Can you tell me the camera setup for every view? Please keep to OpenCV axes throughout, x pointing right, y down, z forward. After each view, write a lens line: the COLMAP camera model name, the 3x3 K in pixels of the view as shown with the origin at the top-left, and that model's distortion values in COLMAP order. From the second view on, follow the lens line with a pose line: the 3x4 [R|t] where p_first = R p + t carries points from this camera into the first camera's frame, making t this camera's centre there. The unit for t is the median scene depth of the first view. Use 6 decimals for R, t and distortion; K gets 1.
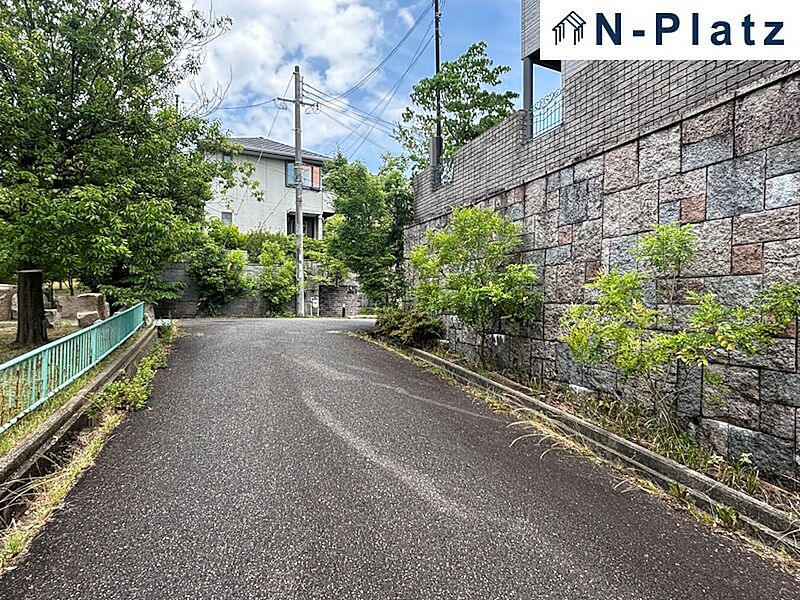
lens RADIAL K [[453.3, 0, 403.8], [0, 453.3, 301.5], [0, 0, 1]] dist [0.004685, -0.011337]
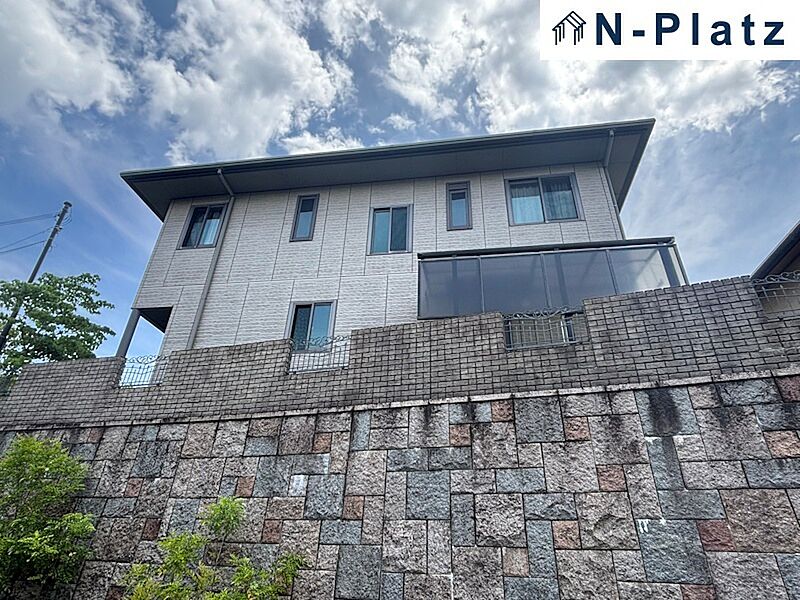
lens RADIAL K [[453.3, 0, 402.9], [0, 453.3, 306.1], [0, 0, 1]] dist [0.004685, -0.011337]
pose [[0.563589, 0.425348, 0.708129, -0.238998], [-0.033835, 0.868409, -0.494694, -0.012778], [-0.825362, 0.254844, 0.503817, -0.178374]]
